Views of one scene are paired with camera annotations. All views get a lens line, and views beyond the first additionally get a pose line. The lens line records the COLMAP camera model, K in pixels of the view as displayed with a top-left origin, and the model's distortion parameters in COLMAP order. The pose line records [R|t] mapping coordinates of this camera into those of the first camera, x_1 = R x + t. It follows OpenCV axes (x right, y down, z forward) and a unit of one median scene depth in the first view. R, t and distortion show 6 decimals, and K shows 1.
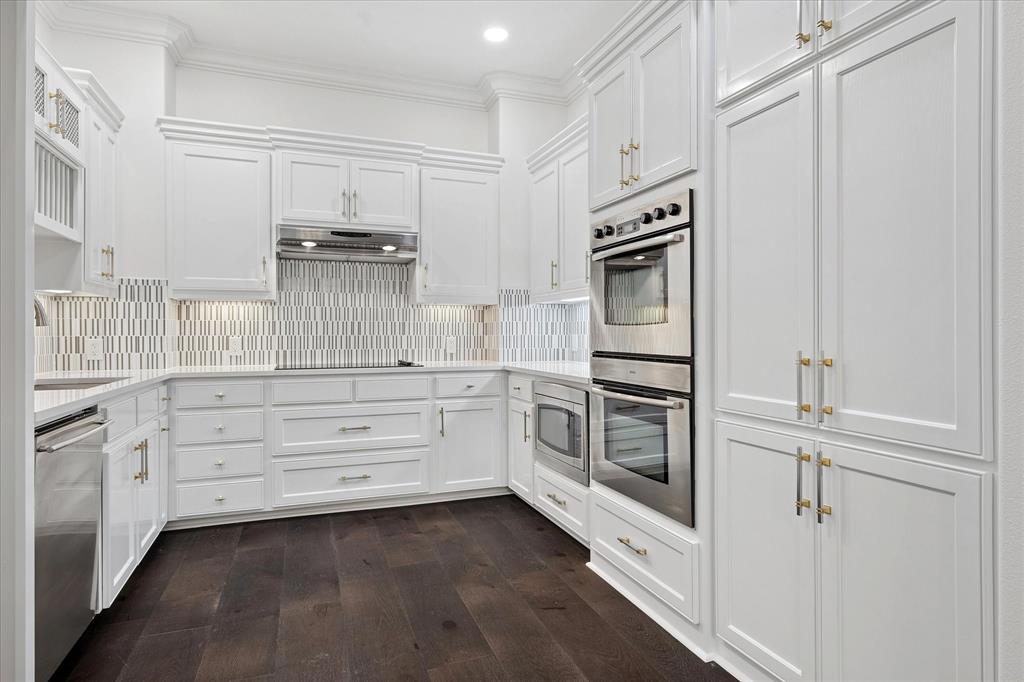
lens RADIAL K [[555.5, 0, 506.5], [0, 555.5, 341.7], [0, 0, 1]] dist [0.001449, 0.000469]
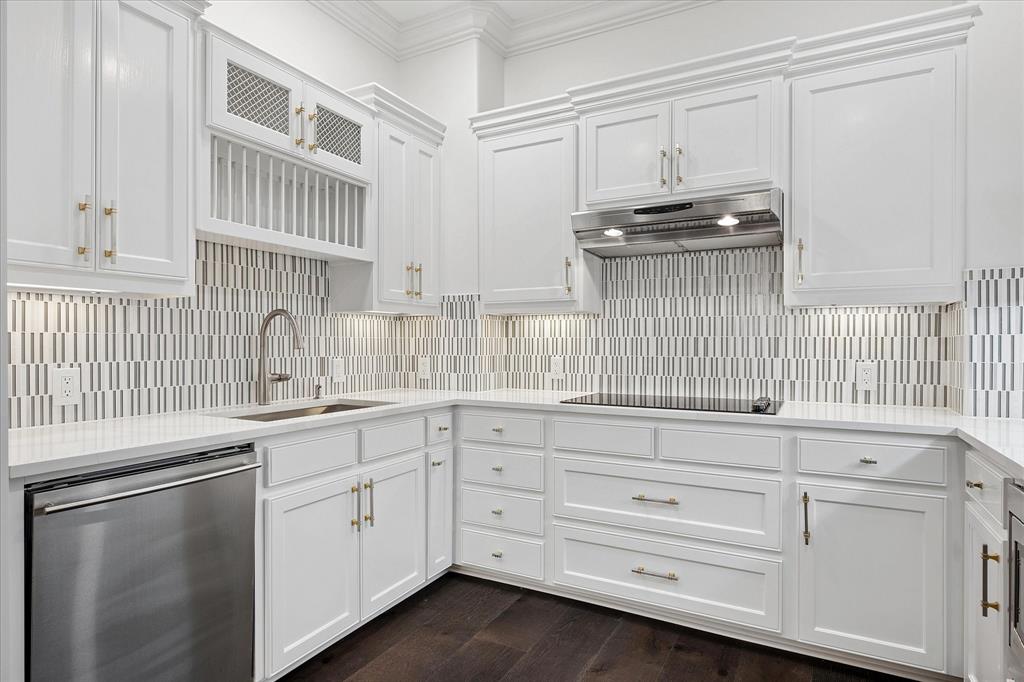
lens RADIAL K [[560.4, 0, 513.5], [0, 560.4, 349.3], [0, 0, 1]] dist [0.000007, 0.000047]
pose [[0.669451, 0.010117, -0.742787, 0.101637], [-0.012410, 0.999920, 0.002435, -0.022213], [0.742752, 0.007588, 0.669523, 0.396887]]
